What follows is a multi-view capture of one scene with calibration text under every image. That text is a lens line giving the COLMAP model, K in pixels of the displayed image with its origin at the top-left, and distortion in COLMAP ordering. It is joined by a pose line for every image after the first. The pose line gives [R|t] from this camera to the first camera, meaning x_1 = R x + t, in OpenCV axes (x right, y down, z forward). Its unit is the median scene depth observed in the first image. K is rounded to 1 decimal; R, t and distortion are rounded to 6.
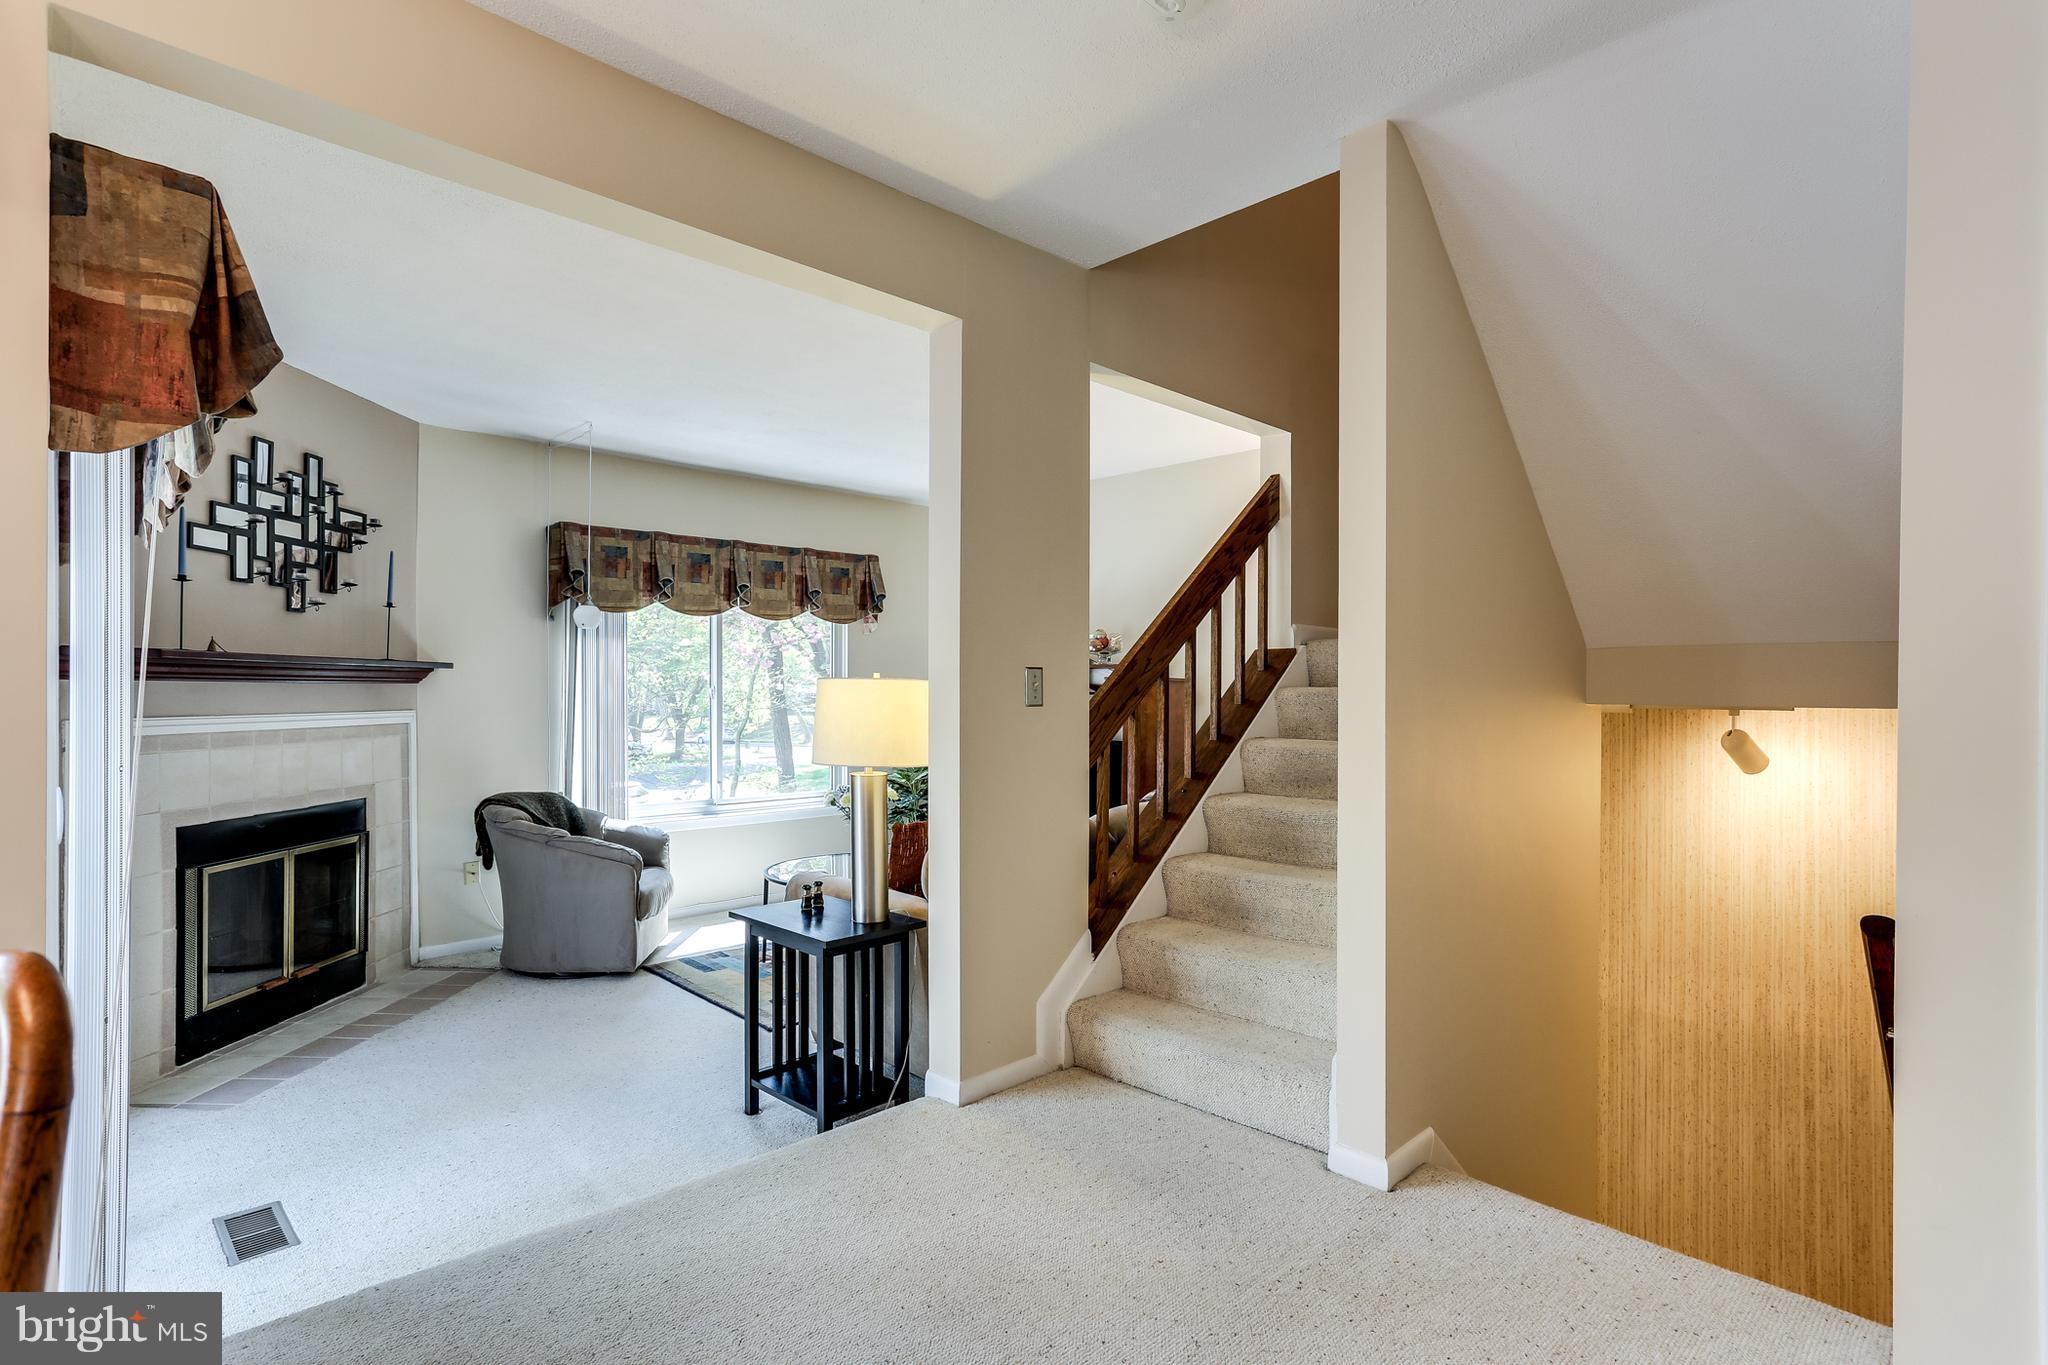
lens RADIAL K [[984.8, 0, 1008.2], [0, 984.8, 695.0], [0, 0, 1]] dist [-0.003765, 0.001067]
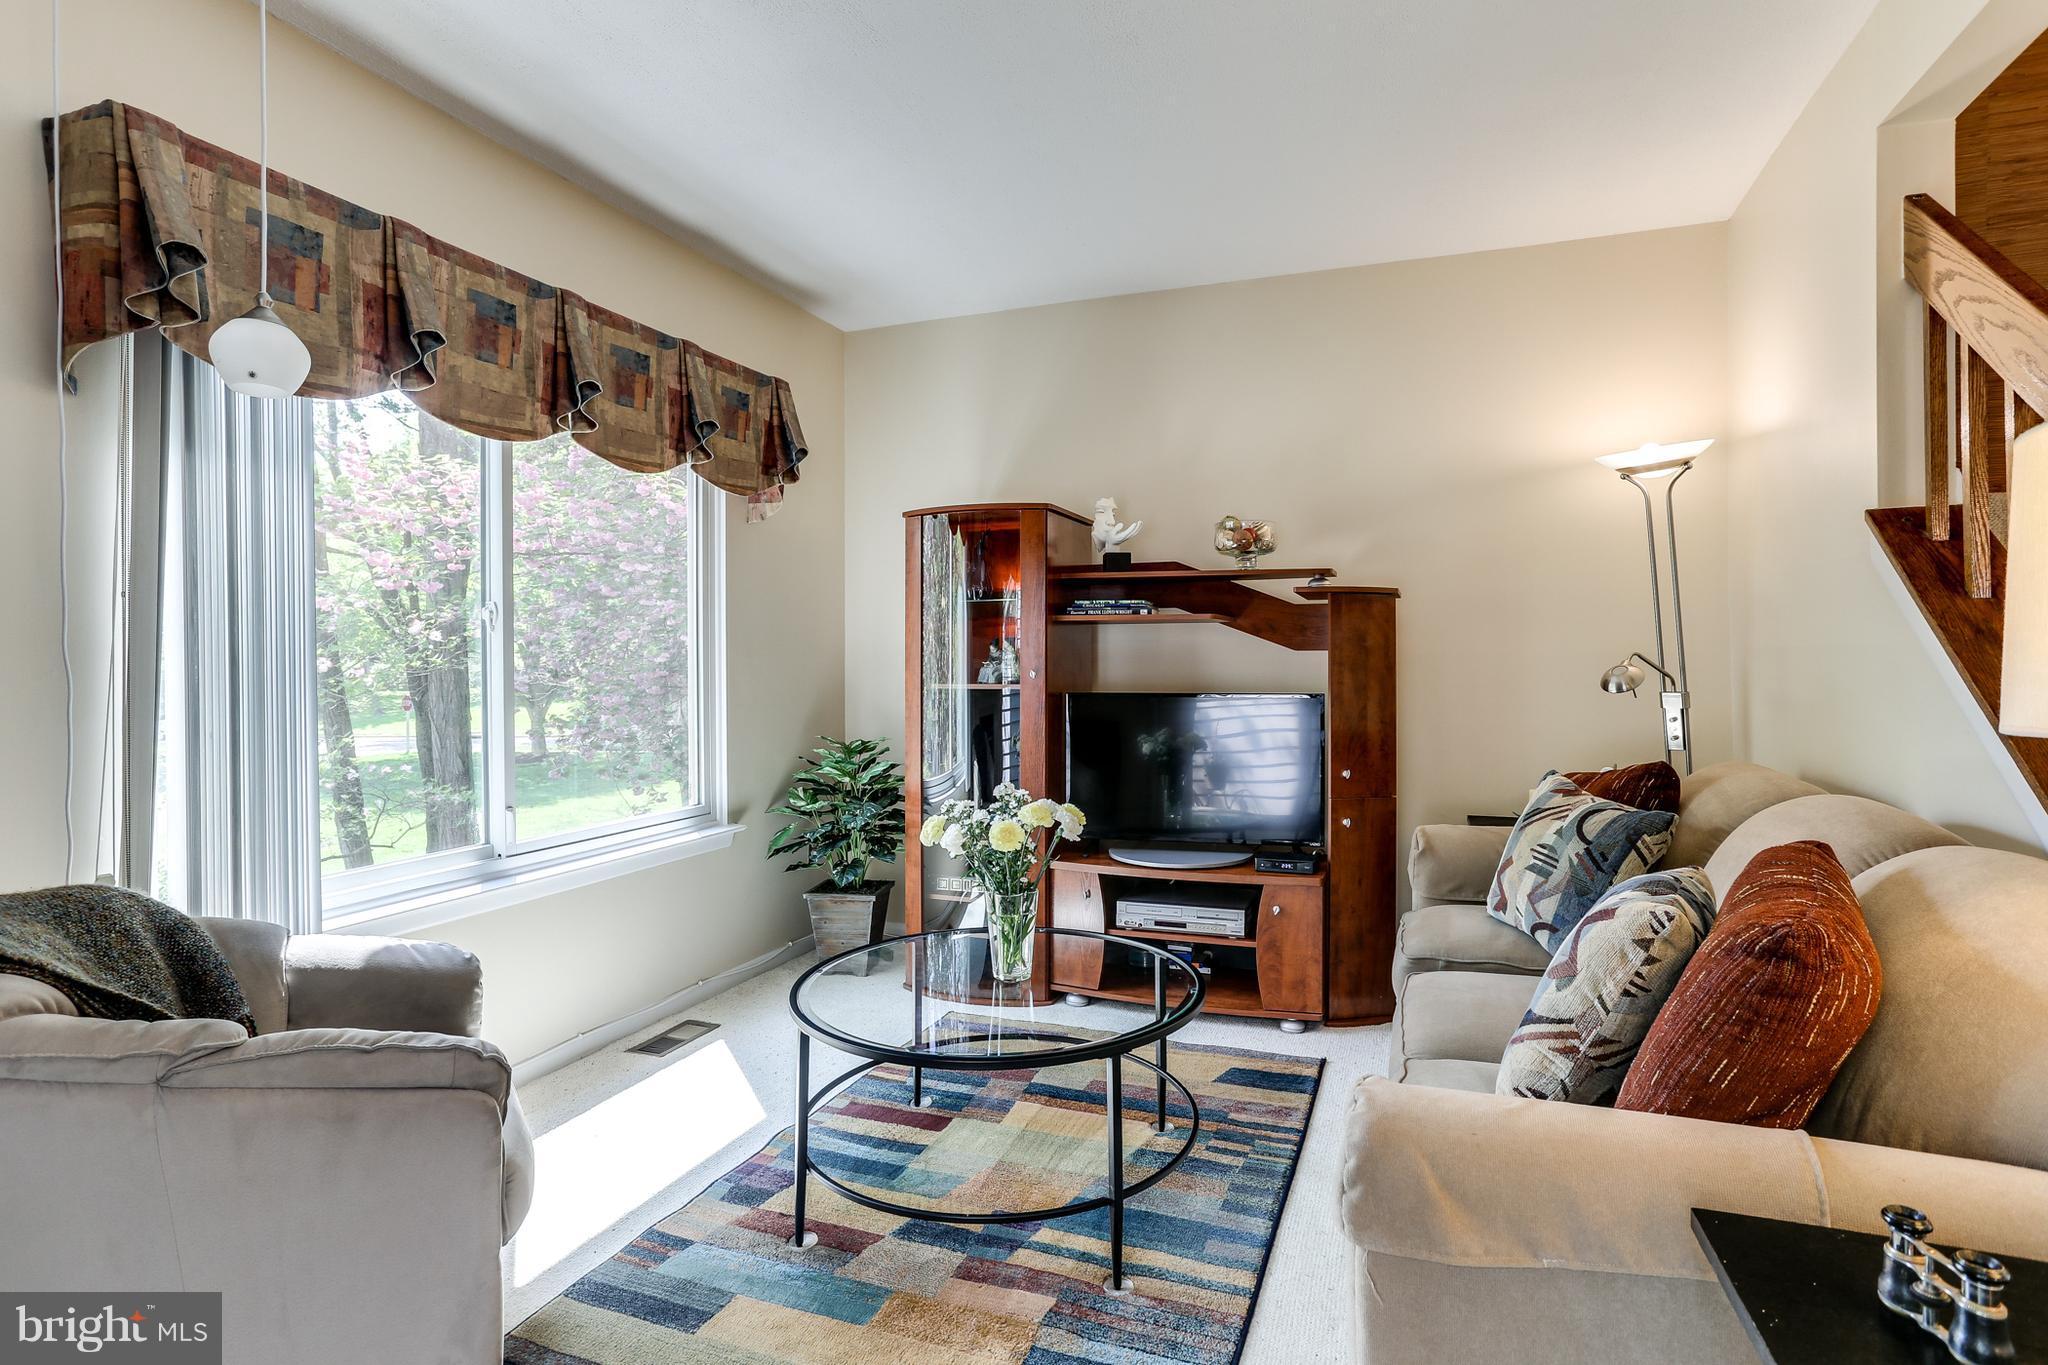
lens RADIAL K [[984.8, 0, 1080.0], [0, 984.8, 649.5], [0, 0, 1]] dist [-0.003765, 0.001067]
pose [[0.891781, -0.008131, 0.452394, -0.447122], [0.011749, 0.999918, -0.005189, 0.033707], [-0.452315, 0.009942, 0.891803, 0.775780]]
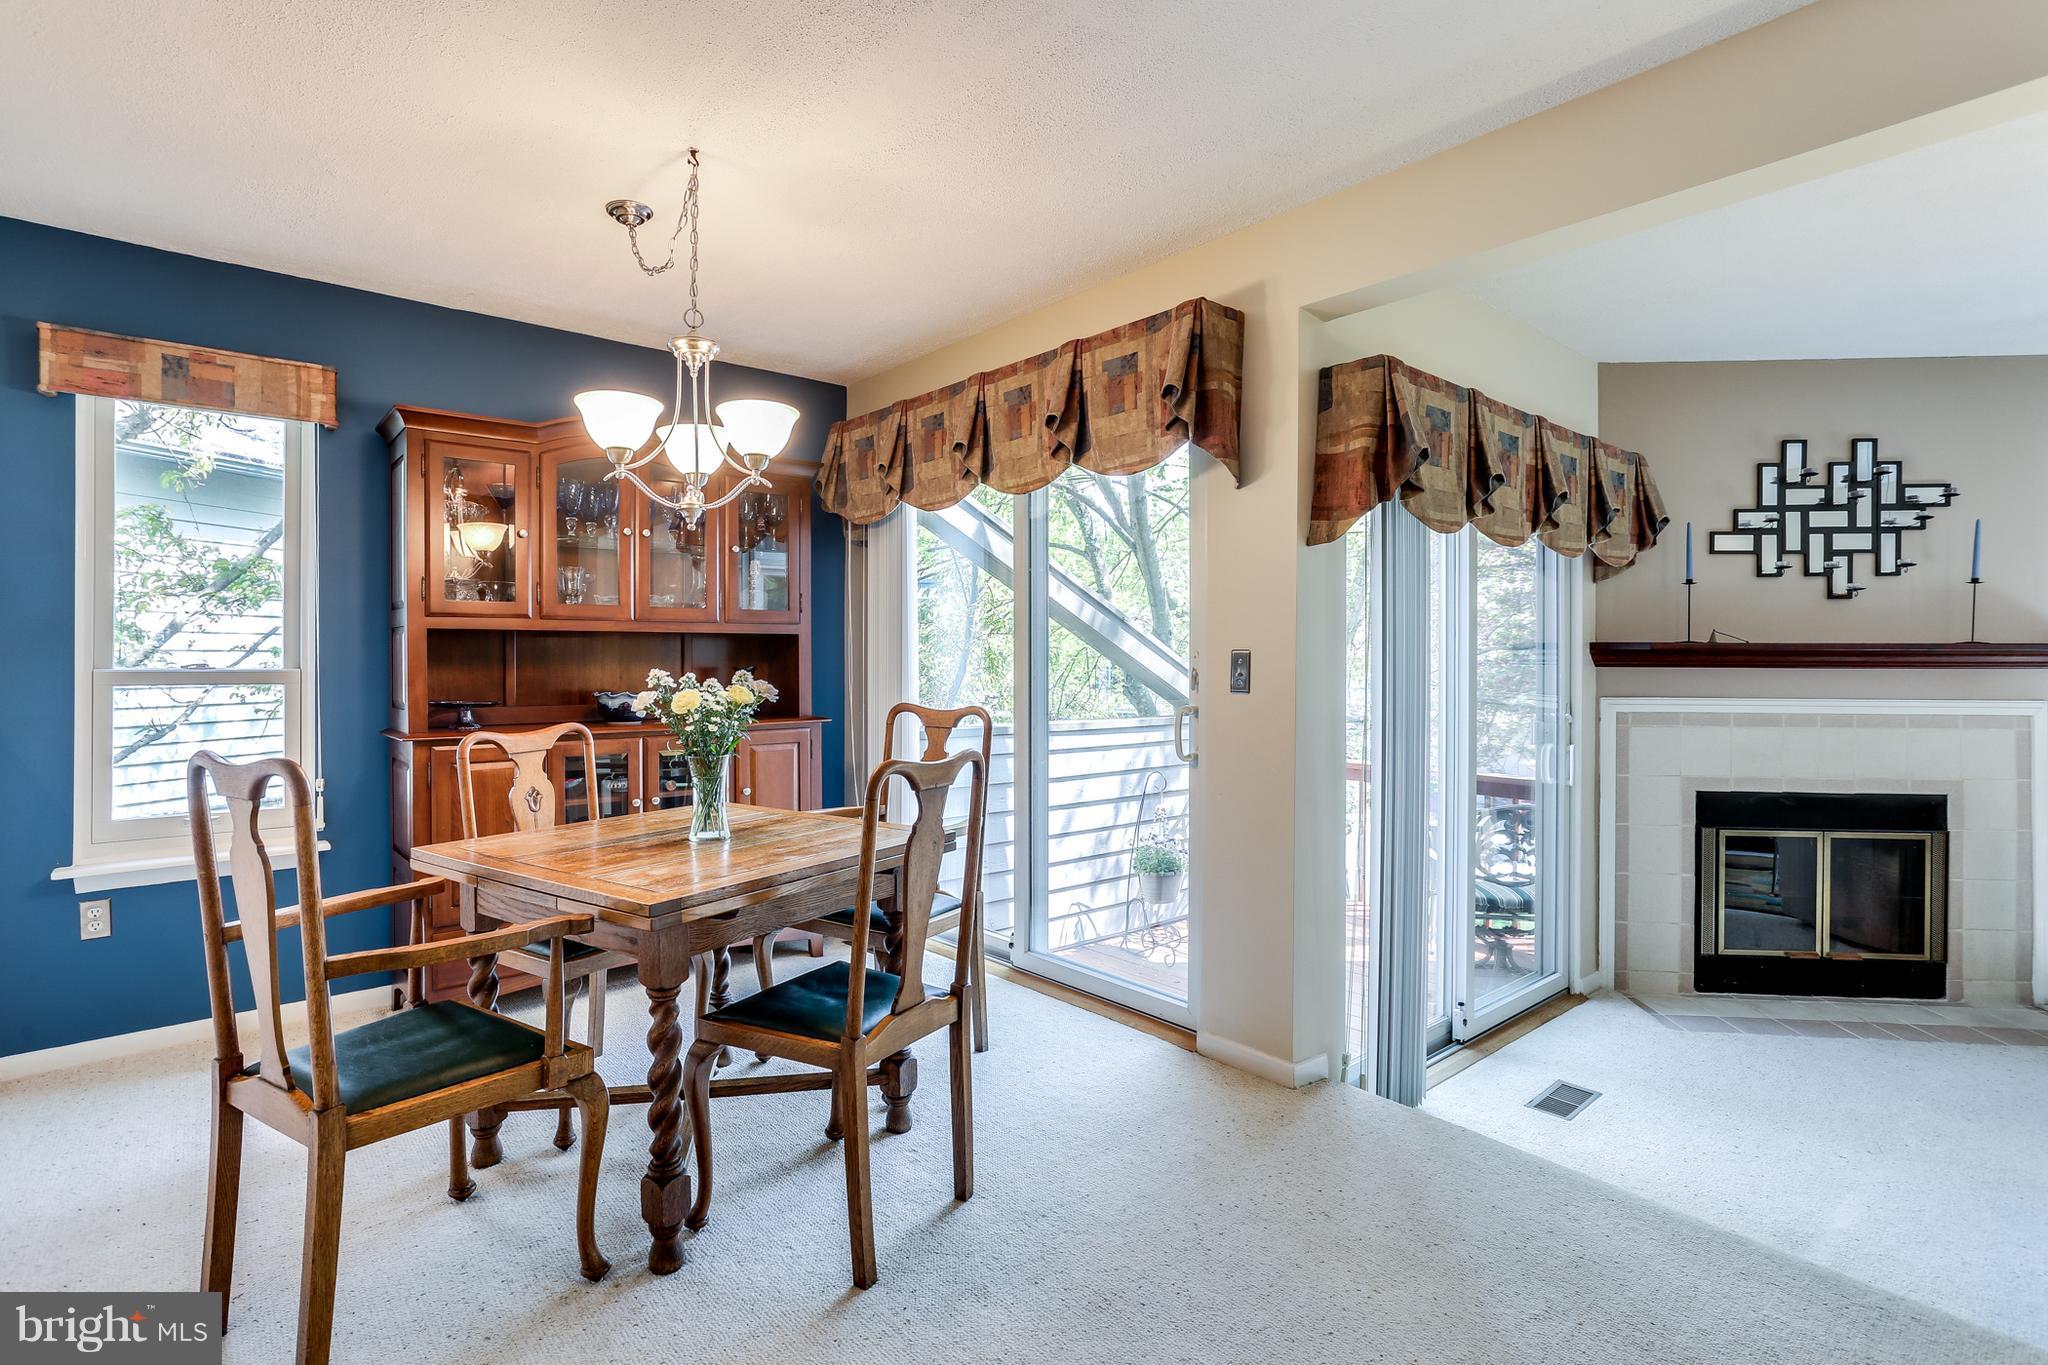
lens RADIAL K [[984.8, 0, 1029.4], [0, 984.8, 667.6], [0, 0, 1]] dist [-0.003765, 0.001067]
pose [[-0.050052, 0.001487, -0.998746, 0.325875], [-0.007755, 0.999968, 0.001878, -0.008872], [0.998717, 0.007839, -0.050038, 0.214339]]
